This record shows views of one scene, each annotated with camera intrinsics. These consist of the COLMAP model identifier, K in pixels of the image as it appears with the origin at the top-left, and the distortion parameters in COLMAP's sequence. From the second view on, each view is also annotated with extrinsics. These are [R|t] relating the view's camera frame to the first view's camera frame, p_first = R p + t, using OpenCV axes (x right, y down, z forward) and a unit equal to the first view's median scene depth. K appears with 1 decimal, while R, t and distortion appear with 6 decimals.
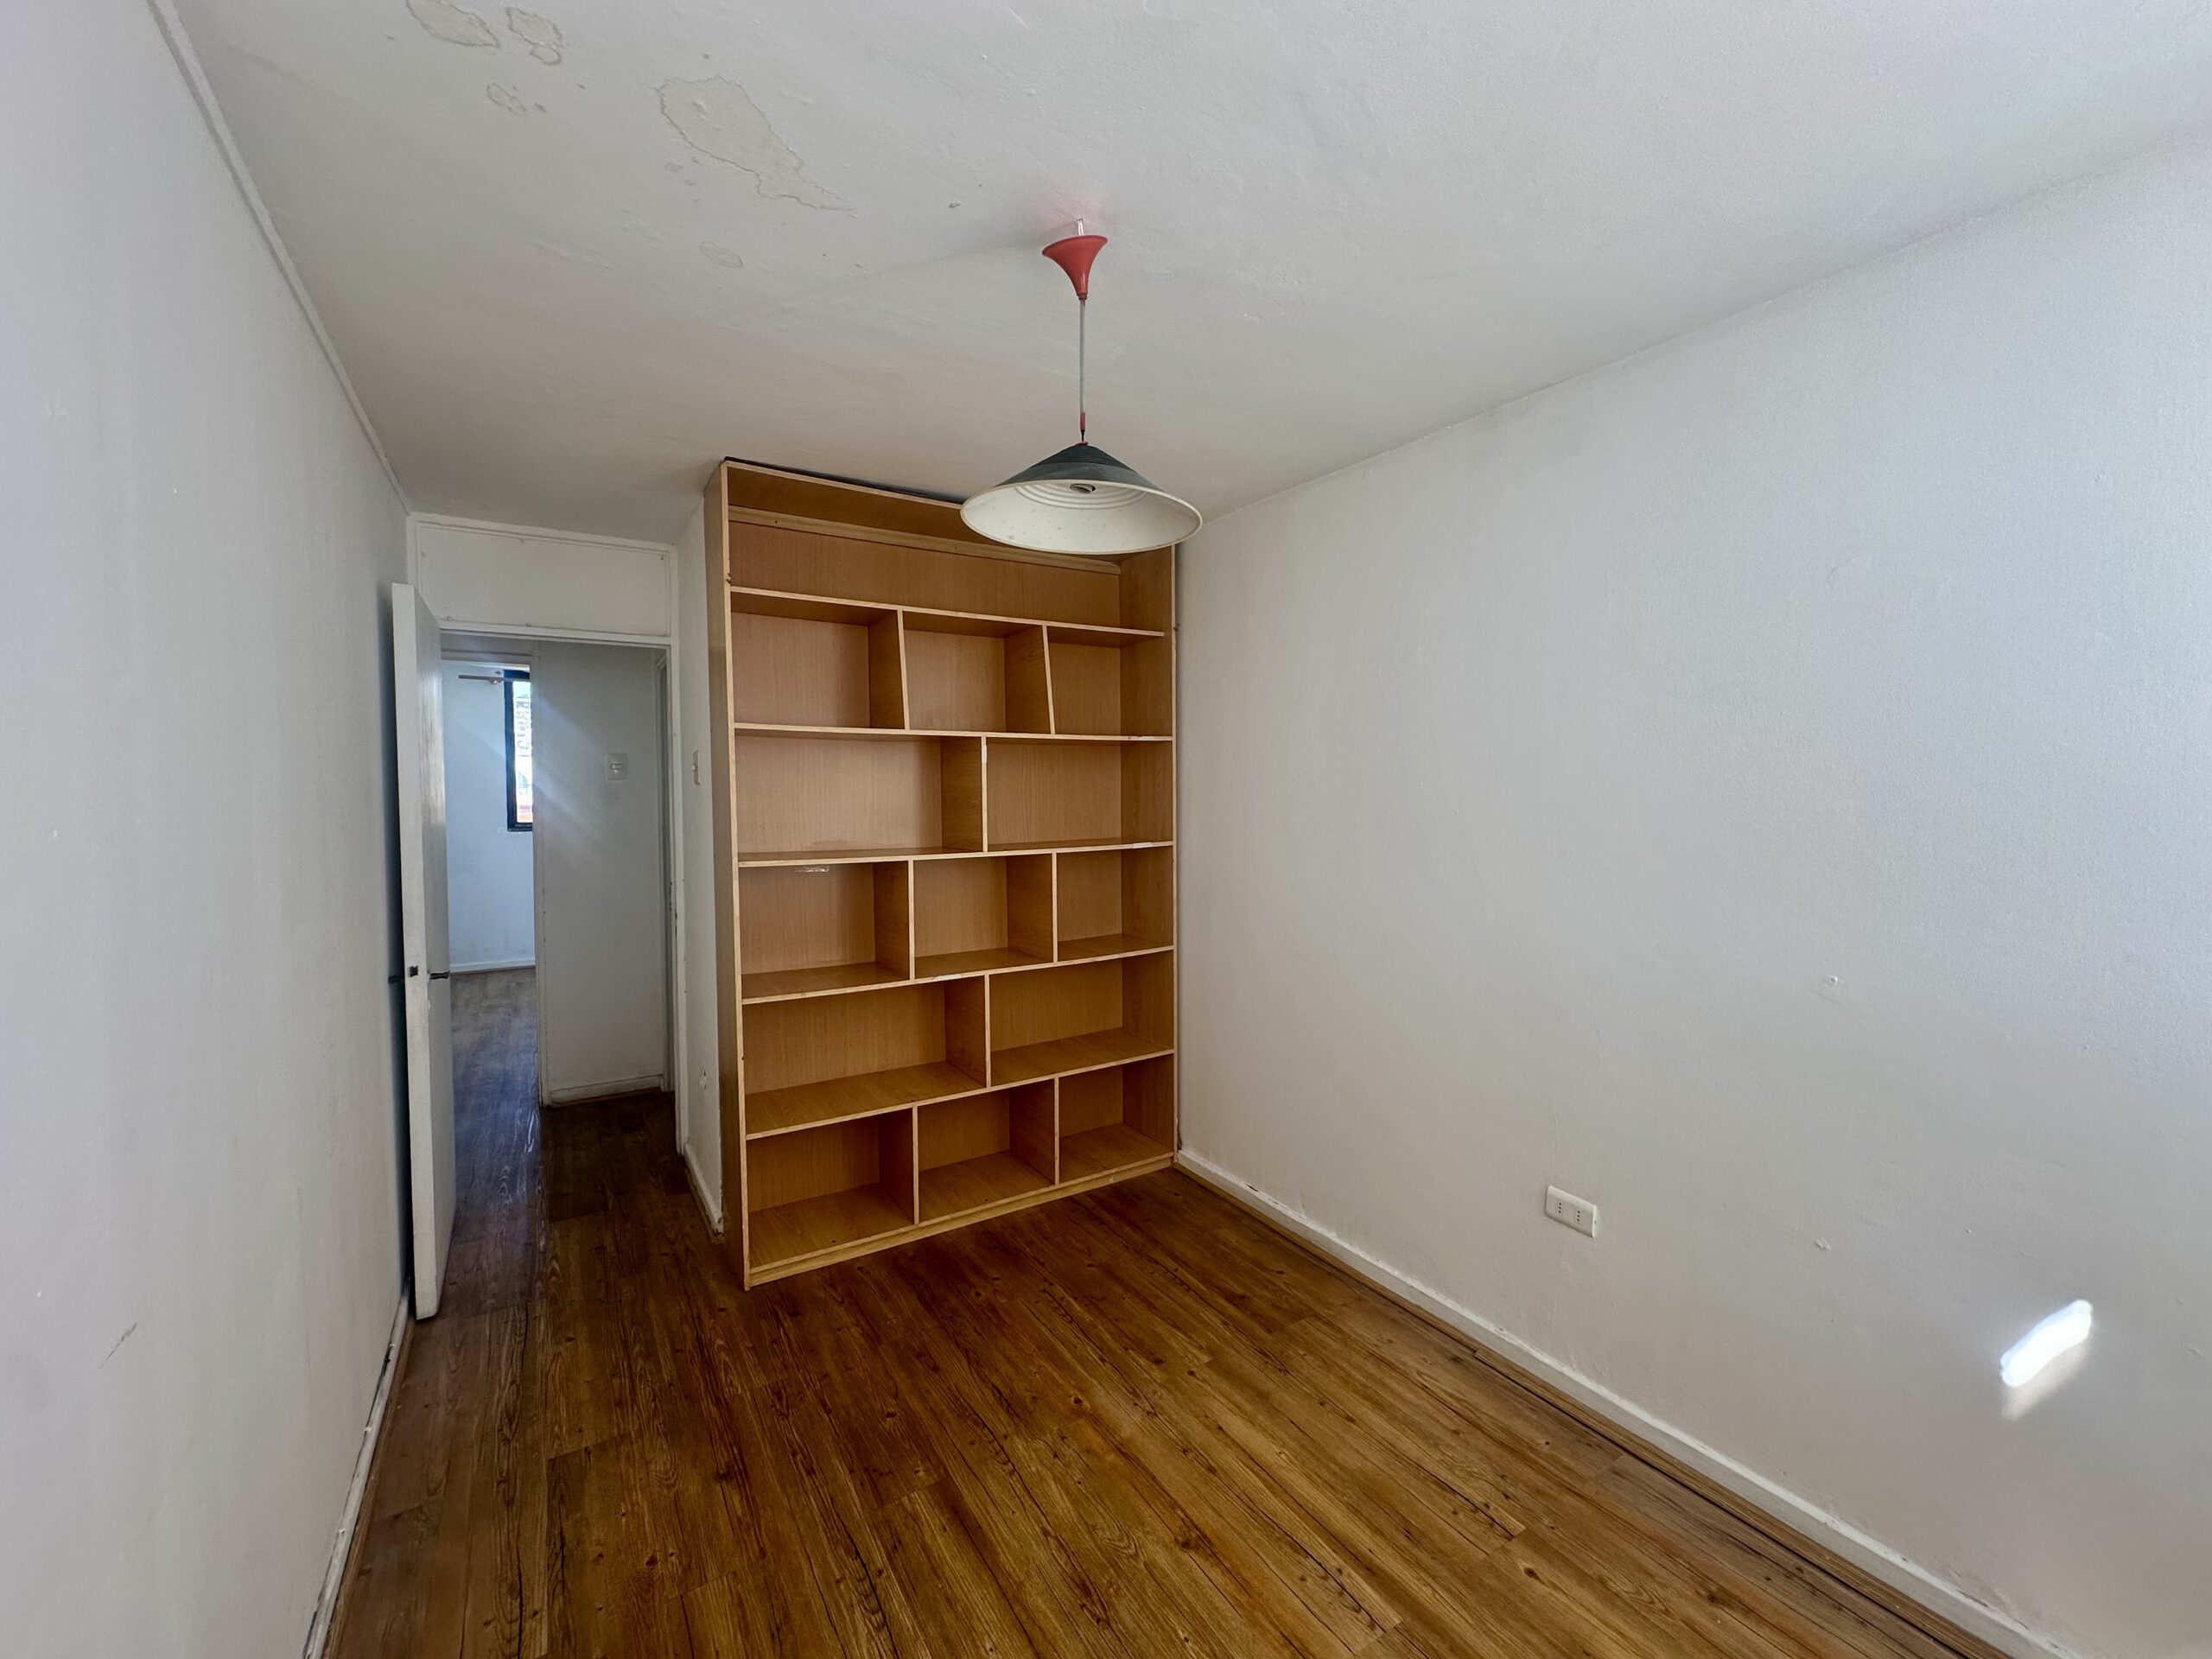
lens RADIAL K [[885.7, 0, 1107.5], [0, 885.7, 828.0], [0, 0, 1]] dist [0.001515, 0.000241]
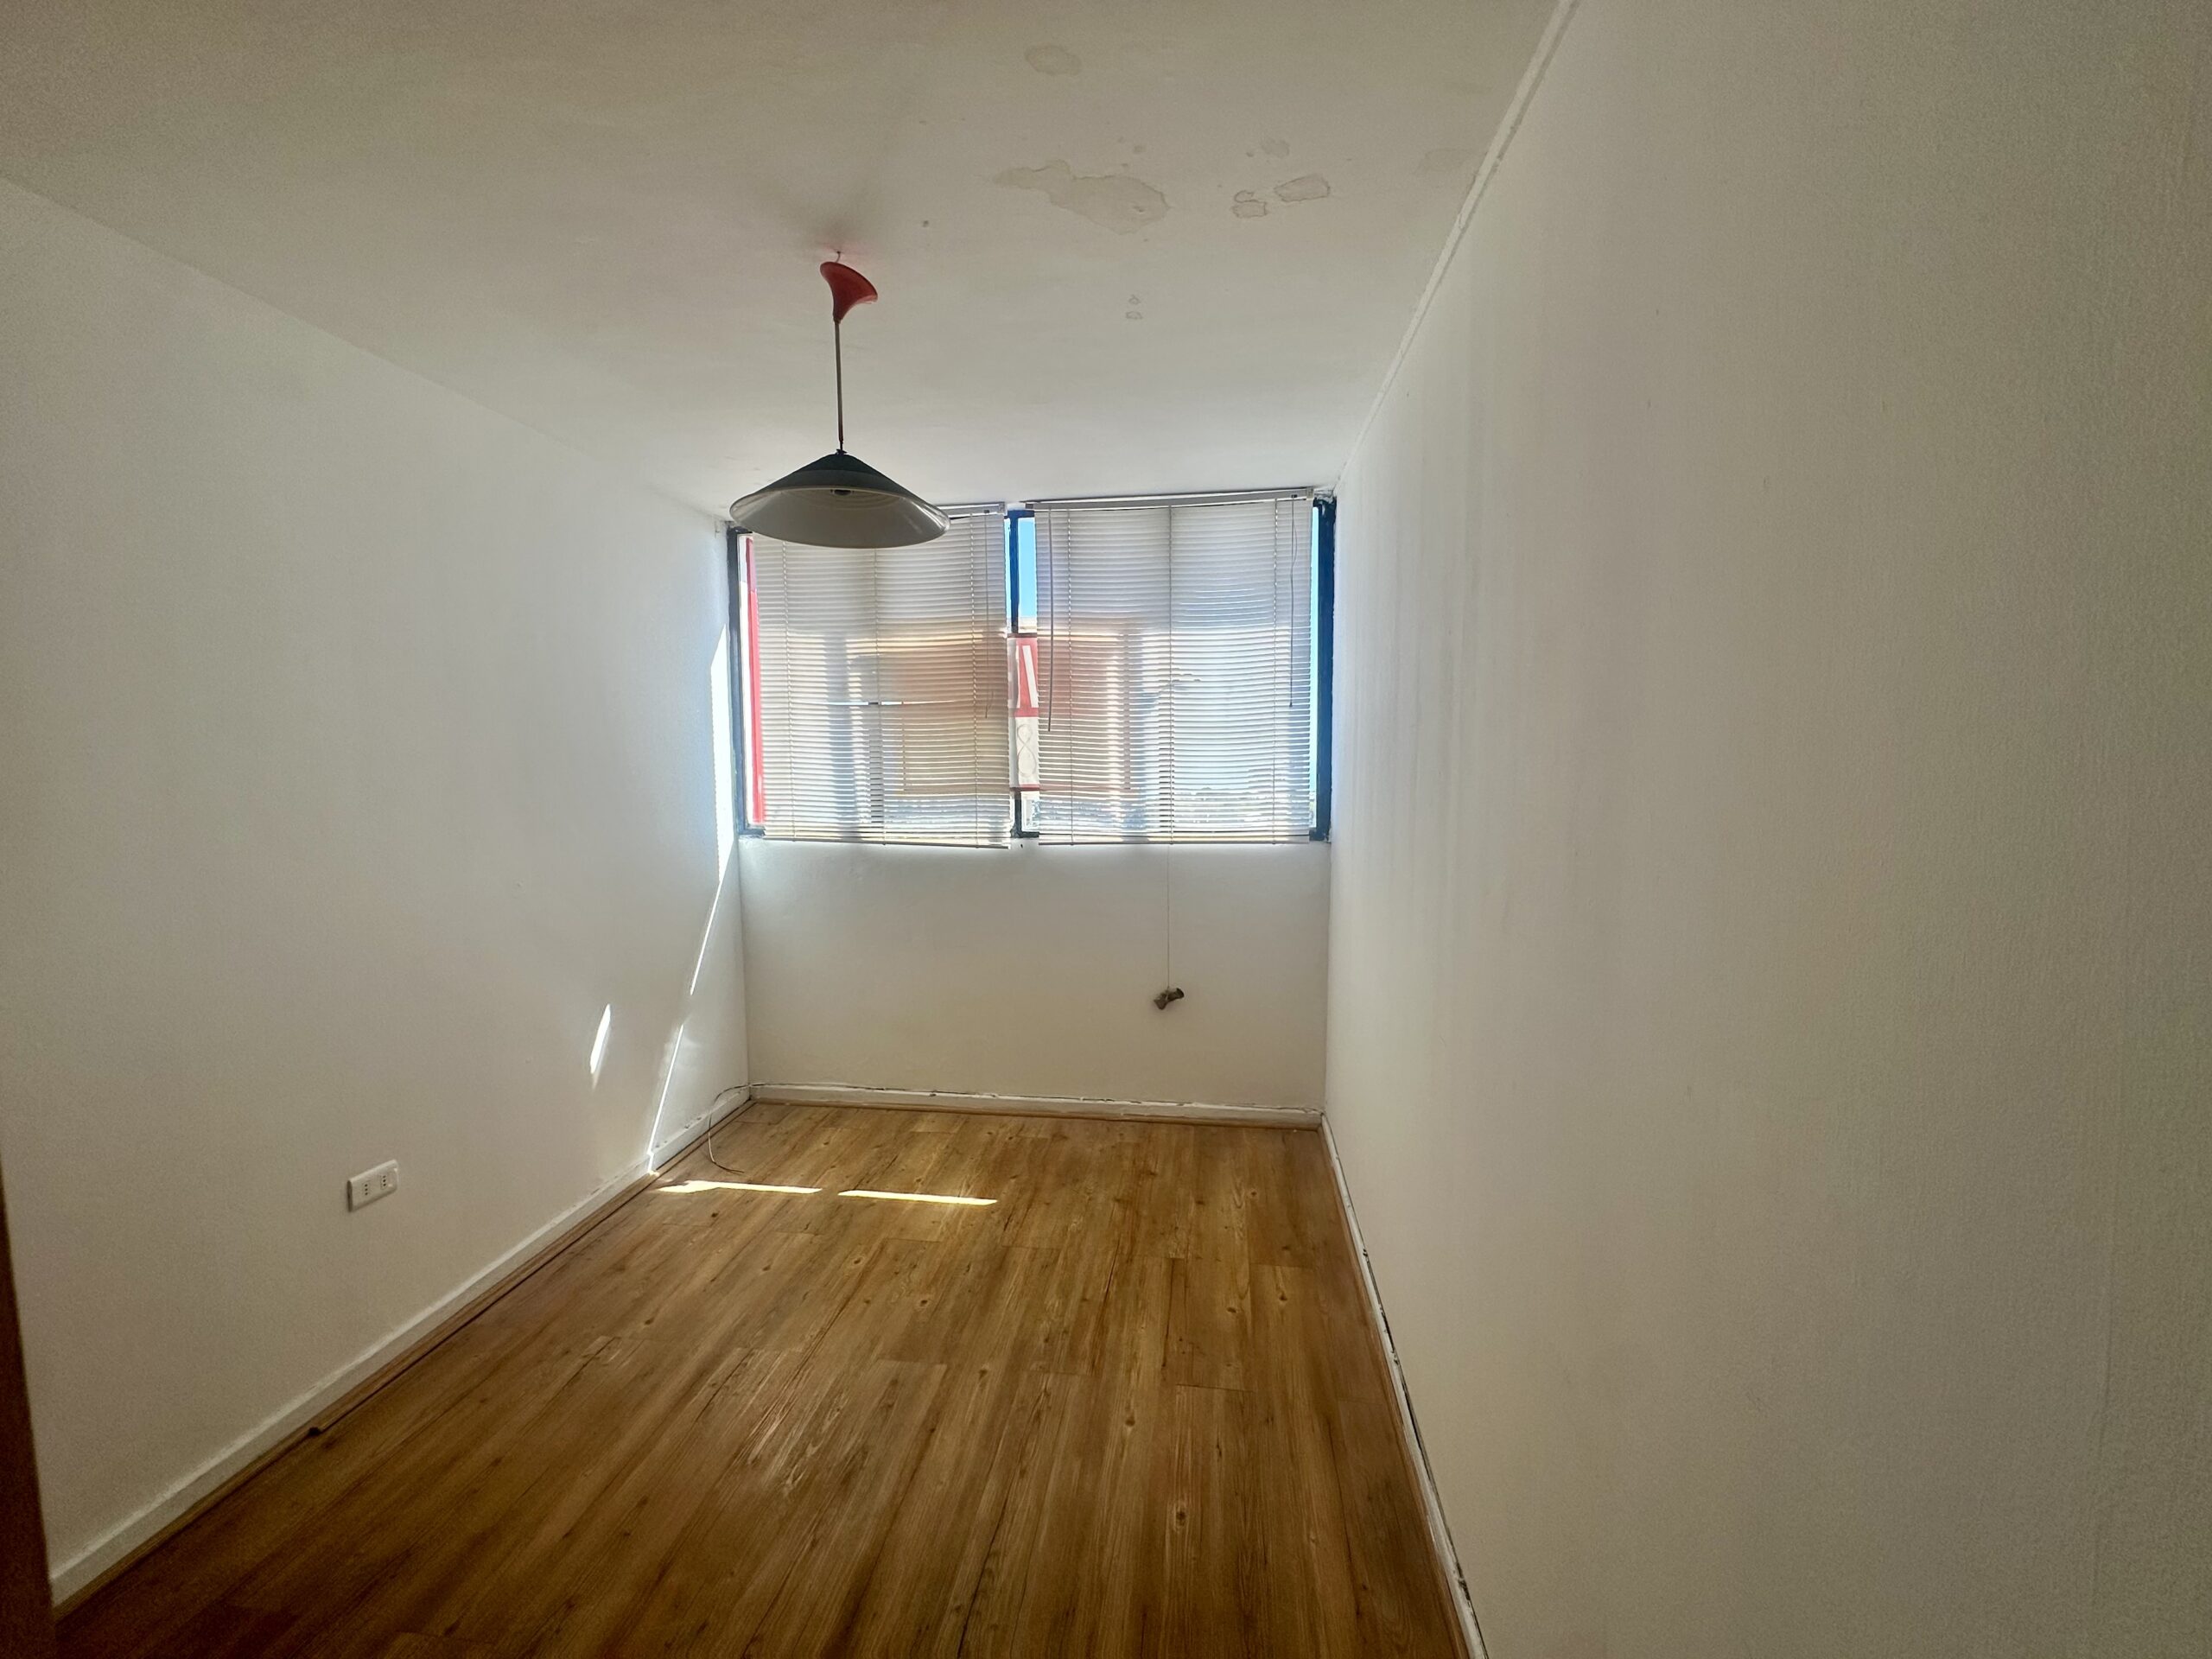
lens RADIAL K [[885.7, 0, 1107.4], [0, 885.7, 828.9], [0, 0, 1]] dist [0.001515, 0.000241]
pose [[-0.767512, -0.048596, 0.639190, -0.908978], [0.037467, 0.992017, 0.120410, -0.064384], [-0.639939, 0.116364, -0.759564, 1.483798]]
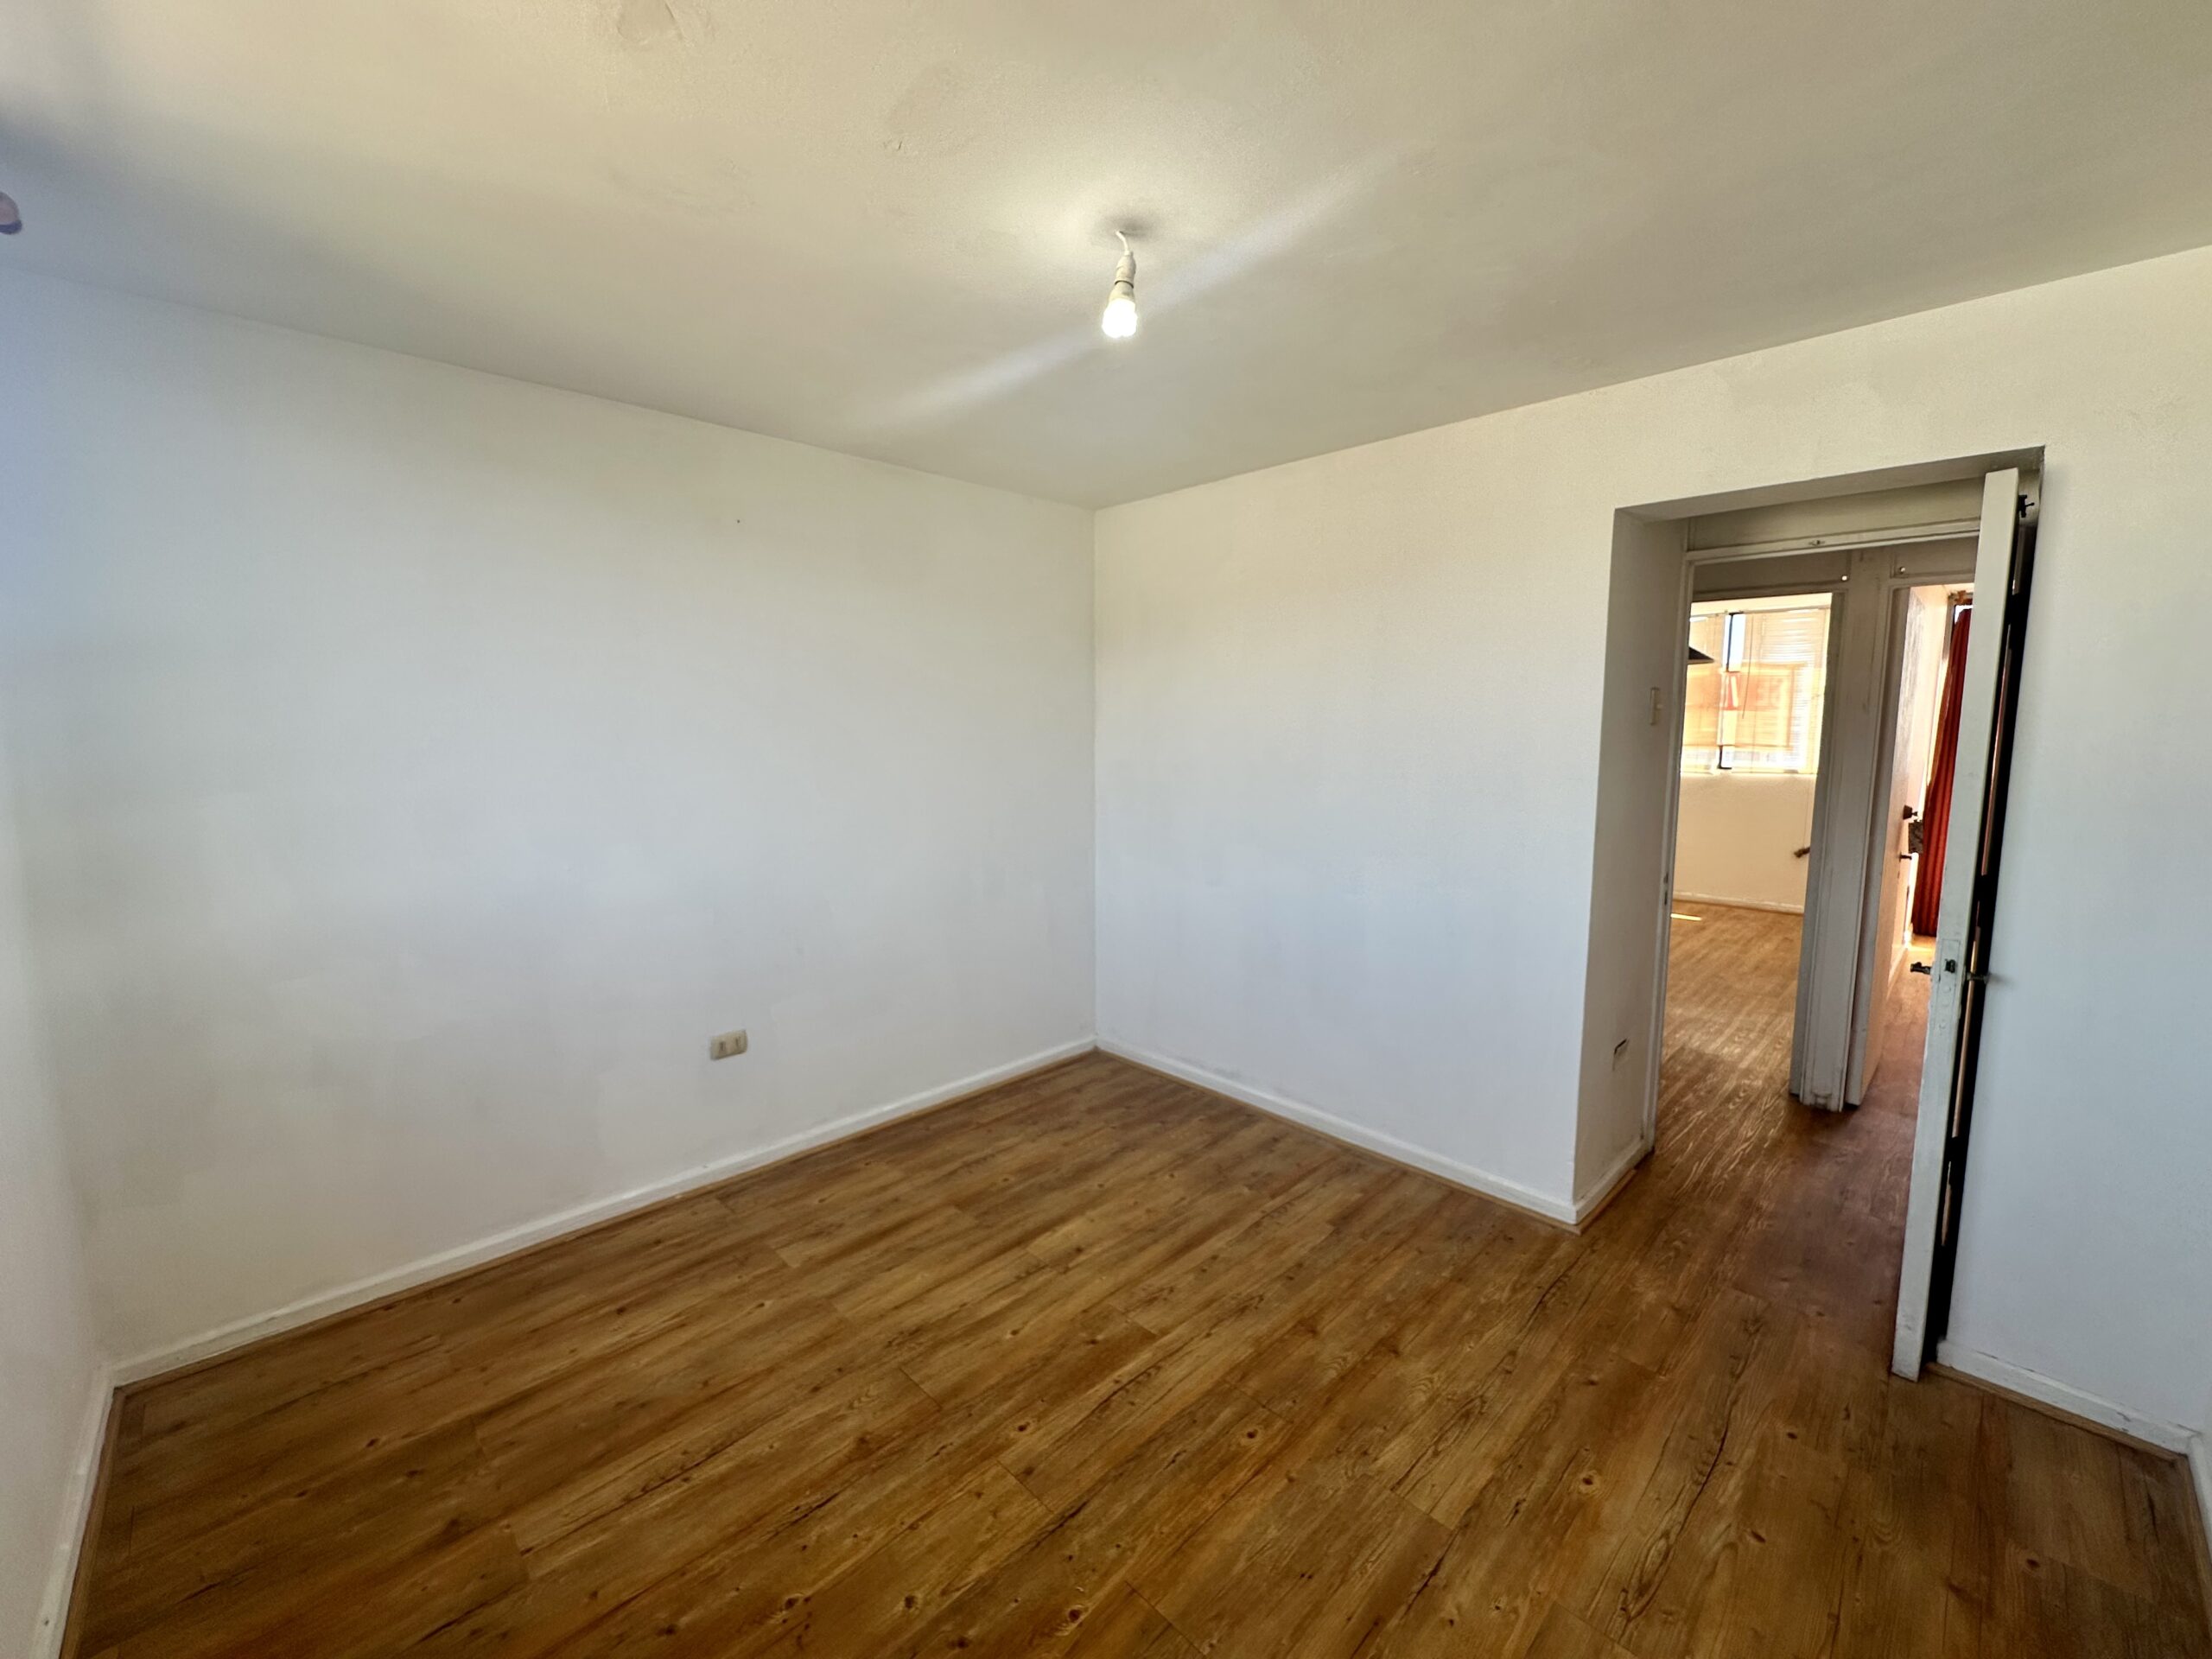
lens RADIAL K [[885.7, 0, 1107.1], [0, 885.7, 831.4], [0, 0, 1]] dist [0.001515, 0.000241]
pose [[-0.164449, -0.110769, 0.980146, -0.973996], [0.047154, 0.991656, 0.119981, -0.067139], [-0.985258, 0.065949, -0.157853, 1.546392]]
